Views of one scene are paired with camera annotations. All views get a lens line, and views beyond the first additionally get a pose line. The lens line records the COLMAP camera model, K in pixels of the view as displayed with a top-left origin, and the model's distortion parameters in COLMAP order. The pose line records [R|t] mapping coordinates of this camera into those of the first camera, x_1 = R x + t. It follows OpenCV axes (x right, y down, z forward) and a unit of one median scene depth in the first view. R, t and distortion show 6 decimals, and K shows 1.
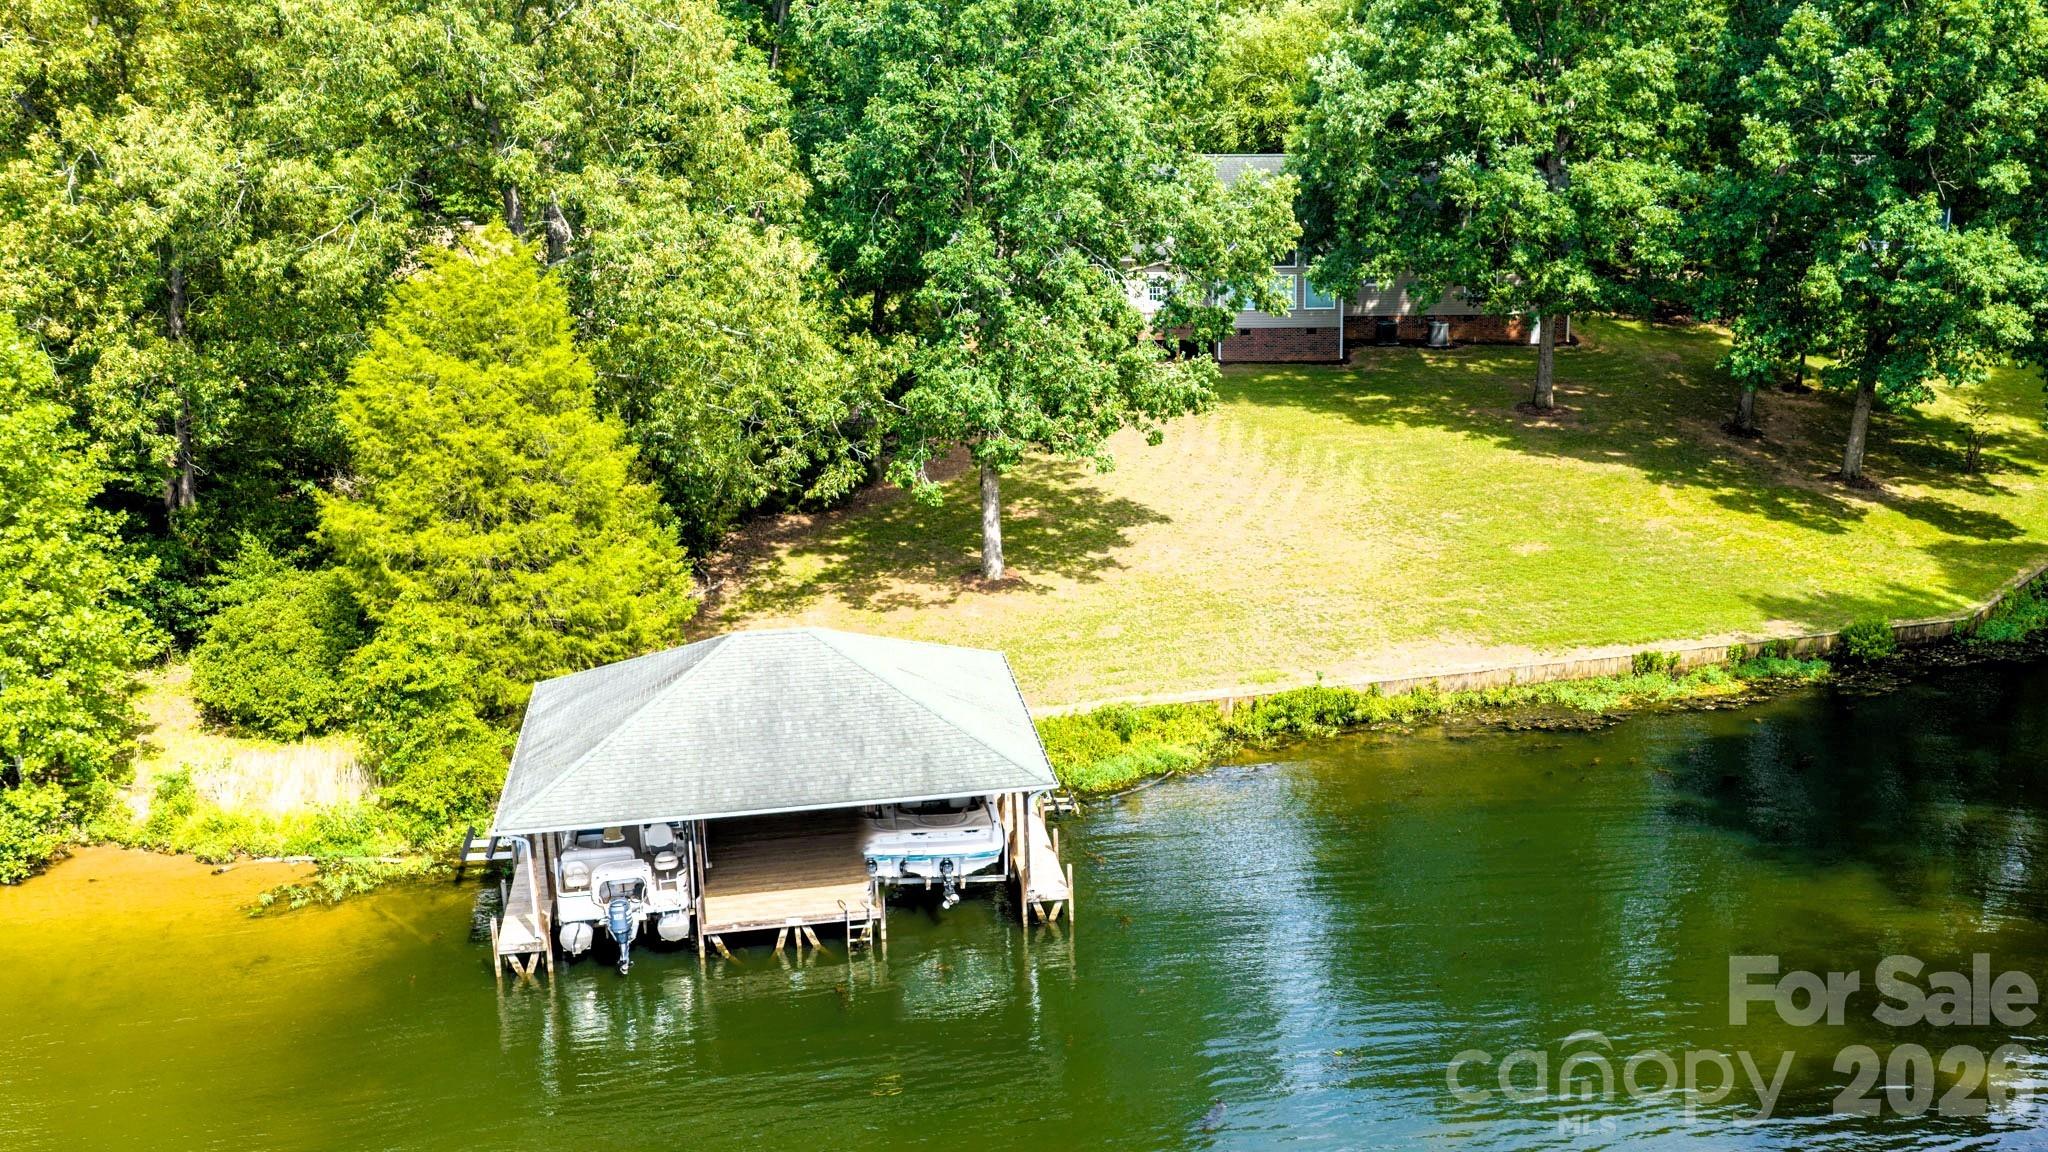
lens RADIAL K [[1587.8, 0, 1024.5], [0, 1587.8, 564.4], [0, 0, 1]] dist [0.010424, -0.037366]
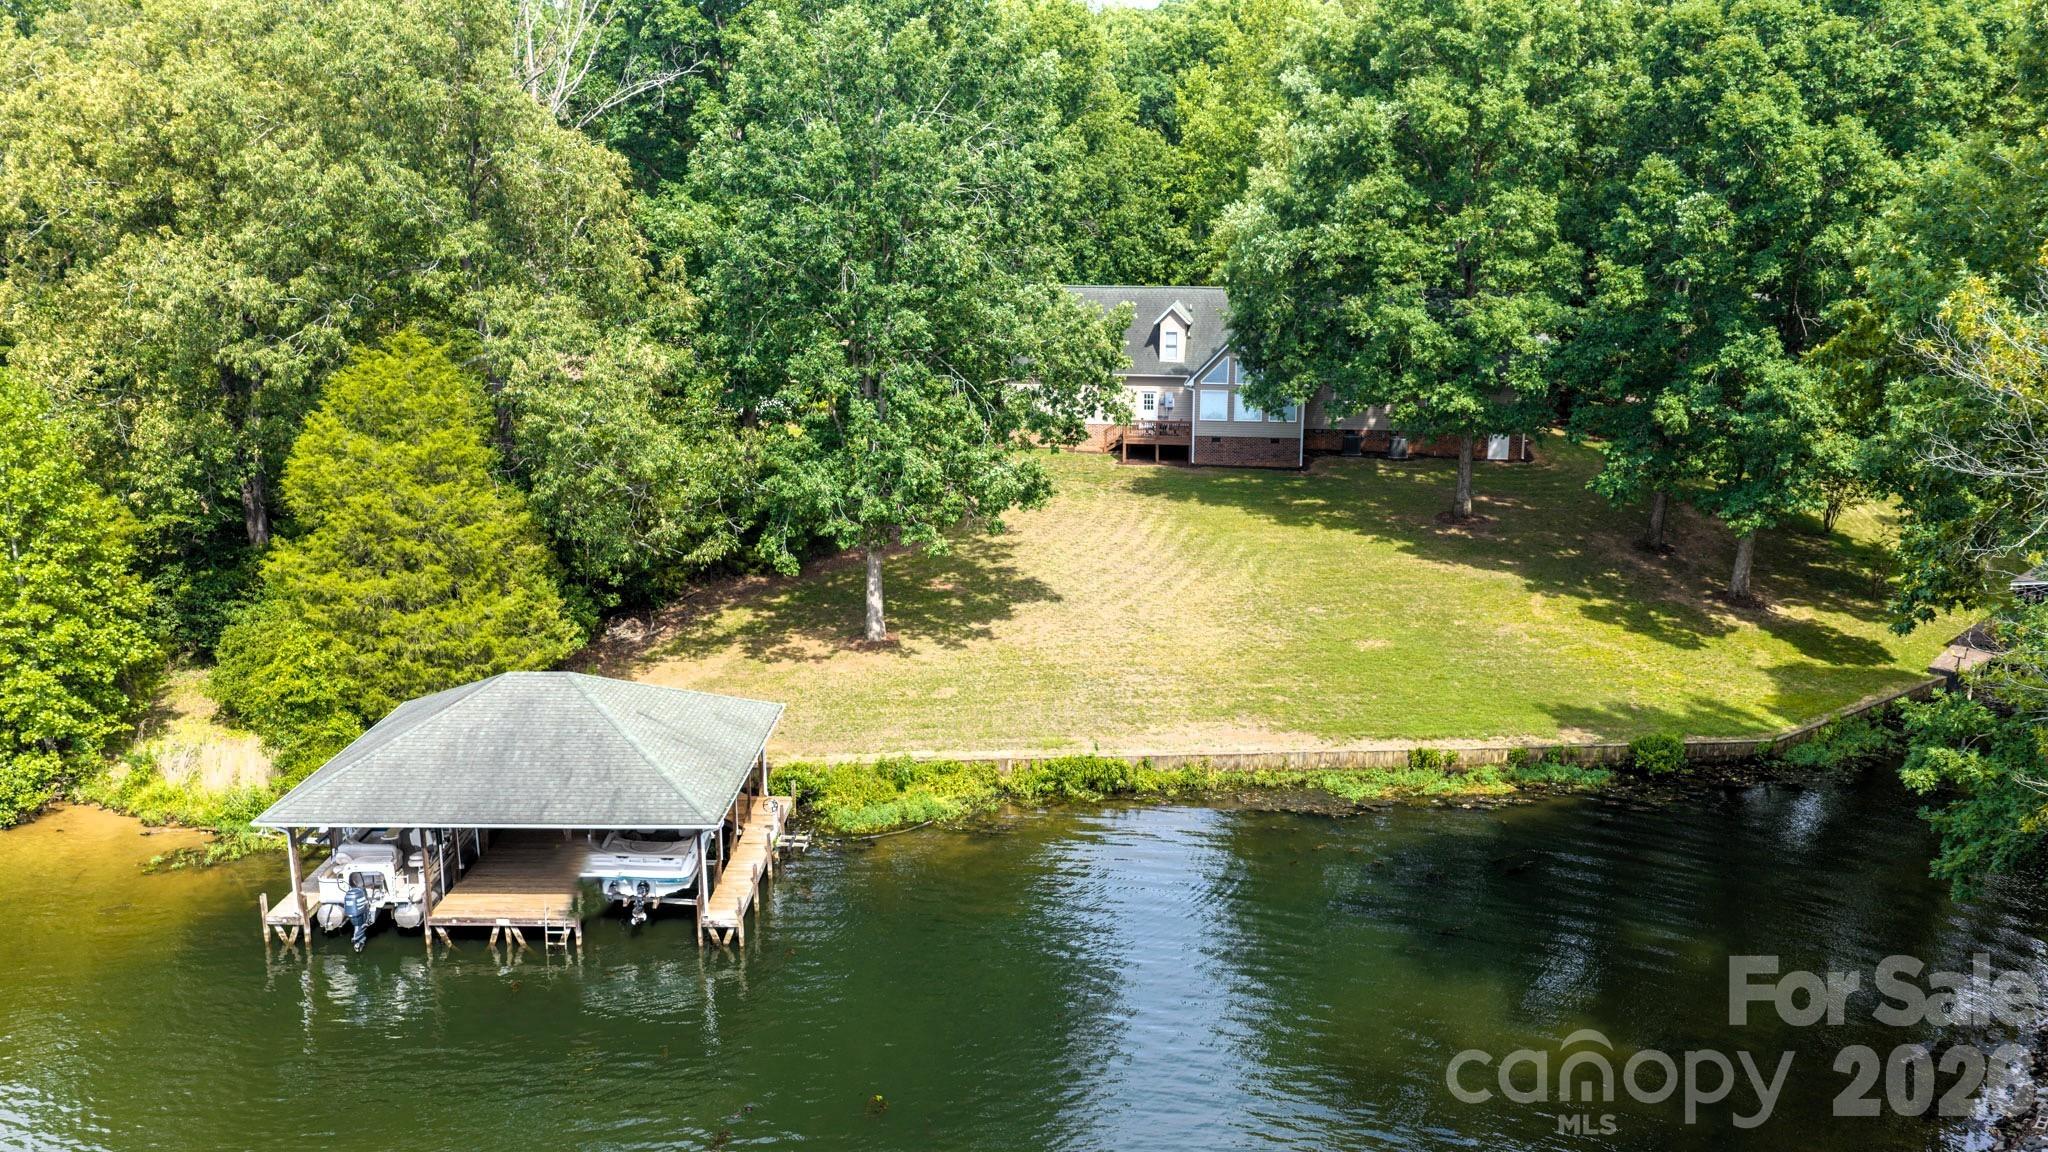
lens RADIAL K [[1295.2, 0, 1024.0], [0, 1295.2, 576.0], [0, 0, 1]] dist [-0.000176, -0.002214]
pose [[0.980240, 0.055106, -0.189979, 0.297903], [-0.061404, 0.997736, -0.027417, -0.021138], [0.188038, 0.038541, 0.981405, 0.089942]]
